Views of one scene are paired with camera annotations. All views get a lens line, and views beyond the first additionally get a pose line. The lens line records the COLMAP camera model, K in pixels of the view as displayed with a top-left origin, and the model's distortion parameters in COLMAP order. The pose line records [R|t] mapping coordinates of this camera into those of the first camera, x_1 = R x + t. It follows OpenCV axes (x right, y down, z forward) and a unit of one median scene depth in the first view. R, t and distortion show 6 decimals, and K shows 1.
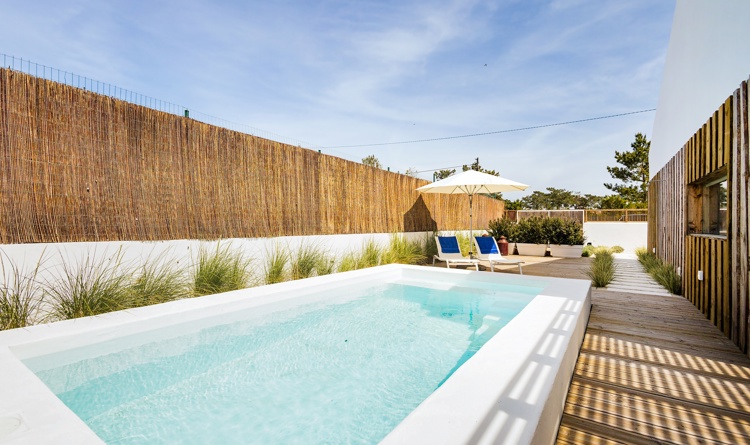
lens RADIAL K [[346.6, 0, 373.2], [0, 346.6, 242.7], [0, 0, 1]] dist [0.002969, -0.001423]
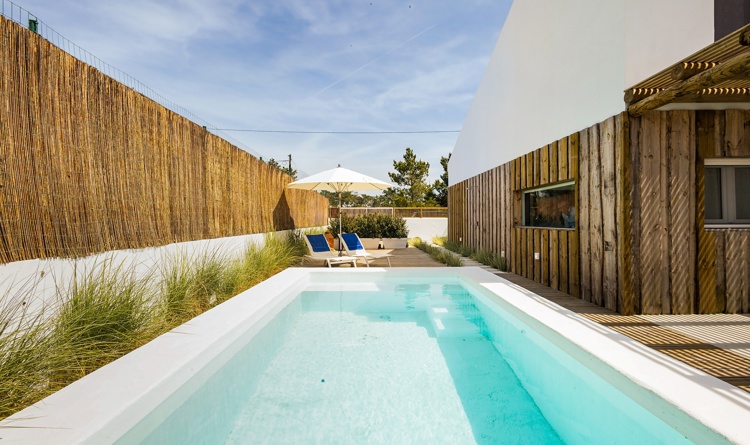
lens RADIAL K [[346.6, 0, 375.2], [0, 346.6, 221.5], [0, 0, 1]] dist [0.002969, -0.001423]
pose [[0.811979, -0.016426, 0.583456, -0.307580], [0.046092, 0.998287, -0.036040, -0.017402], [-0.581864, 0.056157, 0.811345, 0.190756]]
